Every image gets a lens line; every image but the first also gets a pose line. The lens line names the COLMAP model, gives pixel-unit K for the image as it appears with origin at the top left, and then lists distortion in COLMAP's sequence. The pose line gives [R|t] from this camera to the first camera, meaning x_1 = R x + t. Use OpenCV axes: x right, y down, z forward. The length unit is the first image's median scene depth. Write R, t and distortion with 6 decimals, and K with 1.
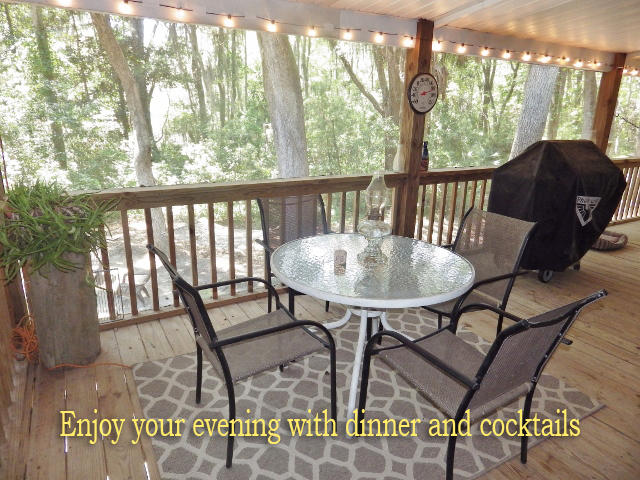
lens RADIAL K [[428.5, 0, 320.0], [0, 428.5, 240.0], [0, 0, 1]] dist [0.002470, -0.001192]
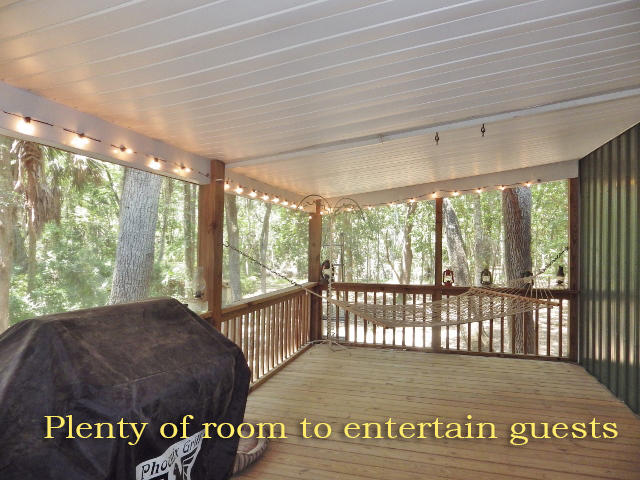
lens RADIAL K [[428.5, 0, 320.0], [0, 428.5, 240.0], [0, 0, 1]] dist [0.002470, -0.001192]
pose [[0.725753, 0.000255, 0.687955, 0.342537], [0.195953, 0.958500, -0.207075, -0.132428], [-0.659458, 0.285092, 0.695584, 0.439421]]
